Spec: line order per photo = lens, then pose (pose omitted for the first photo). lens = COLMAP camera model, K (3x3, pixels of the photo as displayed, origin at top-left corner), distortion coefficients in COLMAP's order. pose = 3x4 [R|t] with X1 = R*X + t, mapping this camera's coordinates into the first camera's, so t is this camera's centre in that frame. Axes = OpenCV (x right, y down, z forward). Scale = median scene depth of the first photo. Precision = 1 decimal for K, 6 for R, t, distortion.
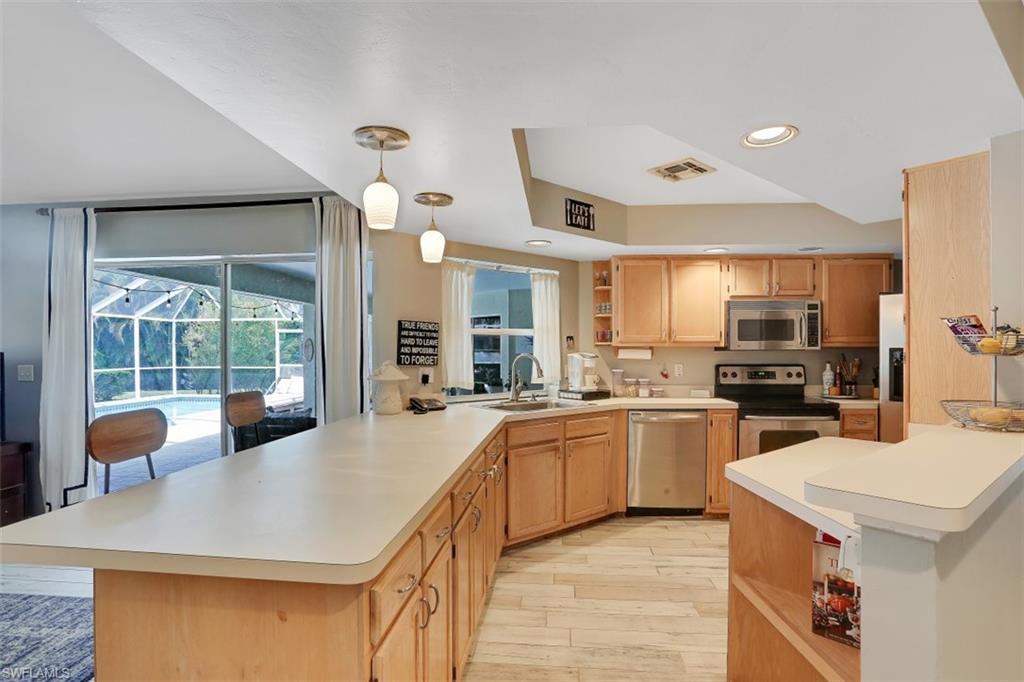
lens RADIAL K [[516.9, 0, 532.0], [0, 516.9, 346.7], [0, 0, 1]] dist [-0.029567, 0.008615]
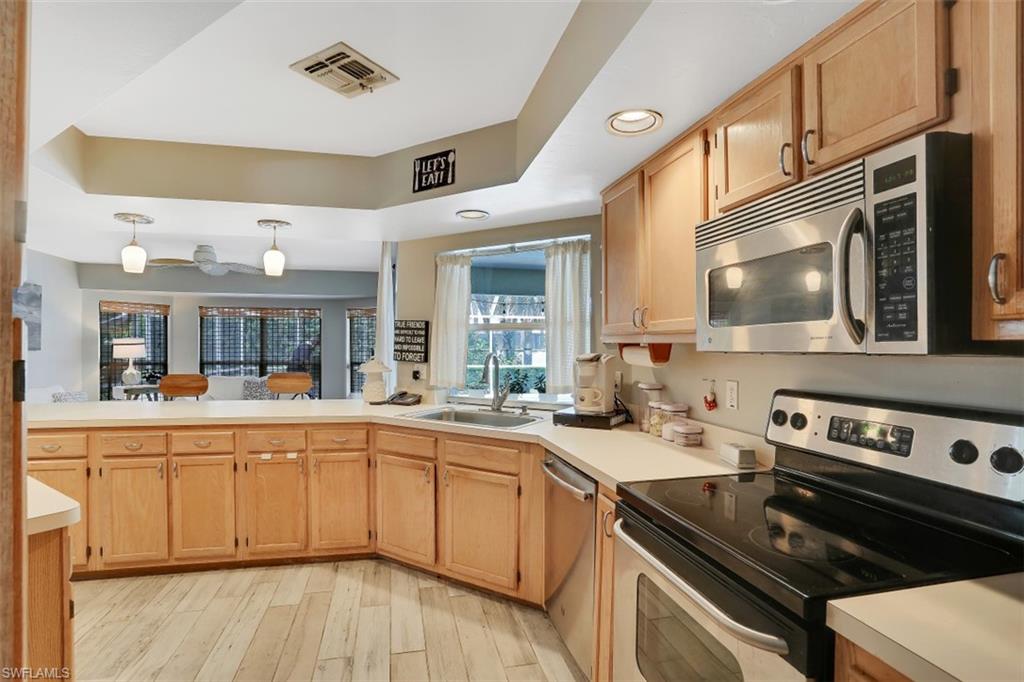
lens RADIAL K [[516.9, 0, 517.5], [0, 516.9, 347.9], [0, 0, 1]] dist [-0.029567, 0.008615]
pose [[0.288744, 0.003667, -0.957399, 0.860233], [-0.002328, 0.999992, 0.003128, 0.004065], [0.957404, 0.001326, 0.288750, 0.897070]]
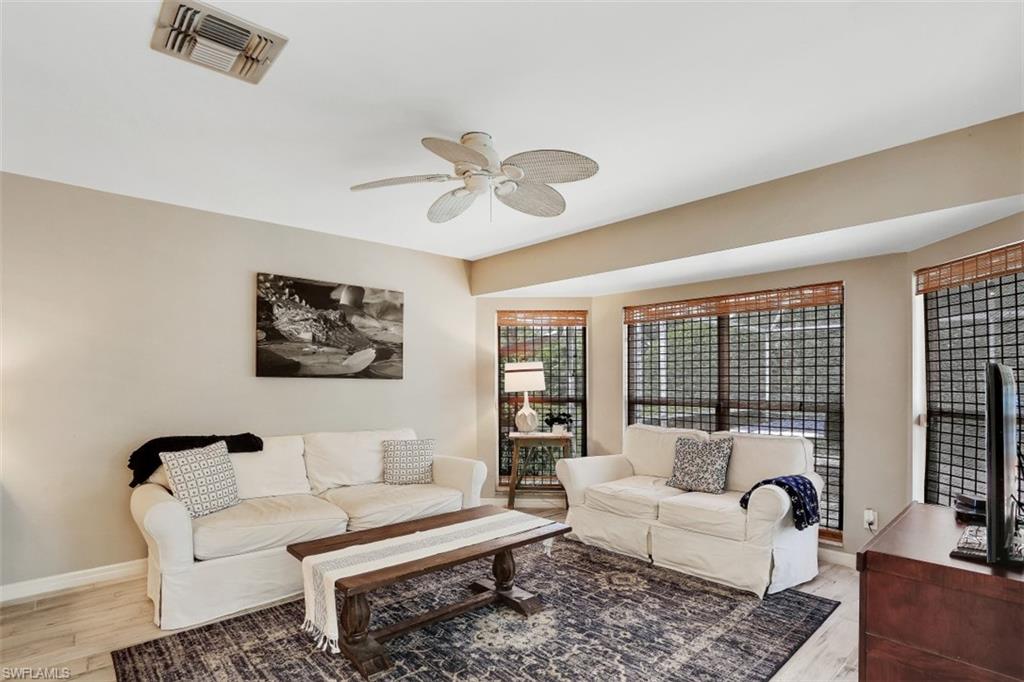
lens RADIAL K [[516.9, 0, 500.1], [0, 516.9, 380.9], [0, 0, 1]] dist [-0.029567, 0.008615]
pose [[-0.683115, 0.004112, -0.730300, -0.381973], [0.004561, 0.999989, 0.001364, 0.023033], [0.730297, -0.002399, -0.683126, 0.908076]]
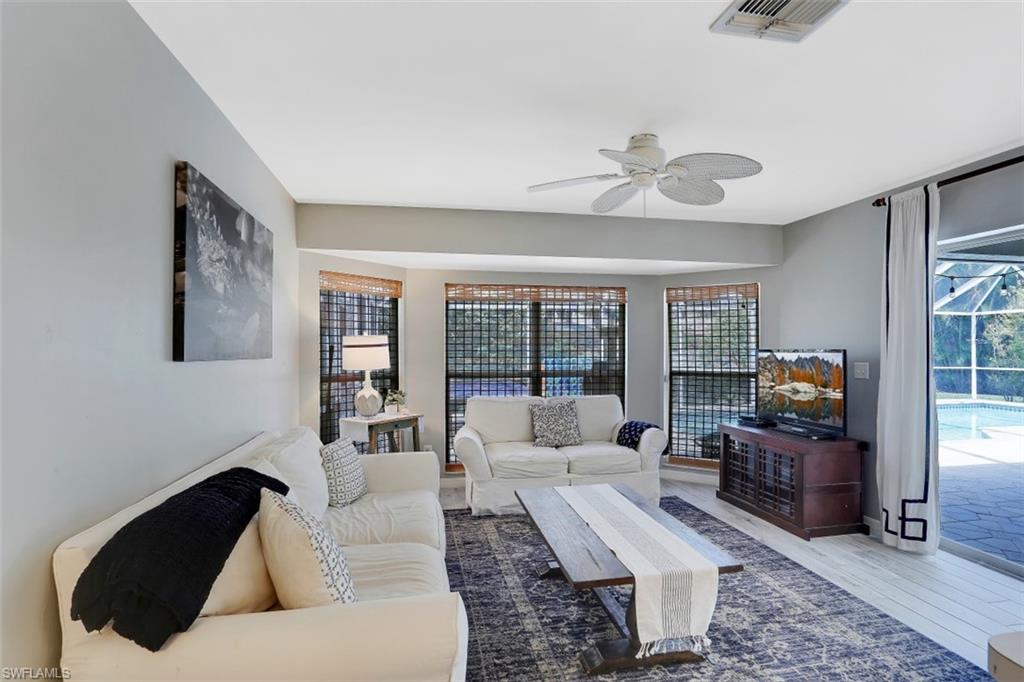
lens RADIAL K [[516.9, 0, 516.8], [0, 516.9, 349.2], [0, 0, 1]] dist [-0.029567, 0.008615]
pose [[0.260805, 0.005683, -0.965375, -0.205412], [0.003588, 0.999970, 0.006856, 0.000655], [0.965385, -0.005252, 0.260777, 0.082919]]
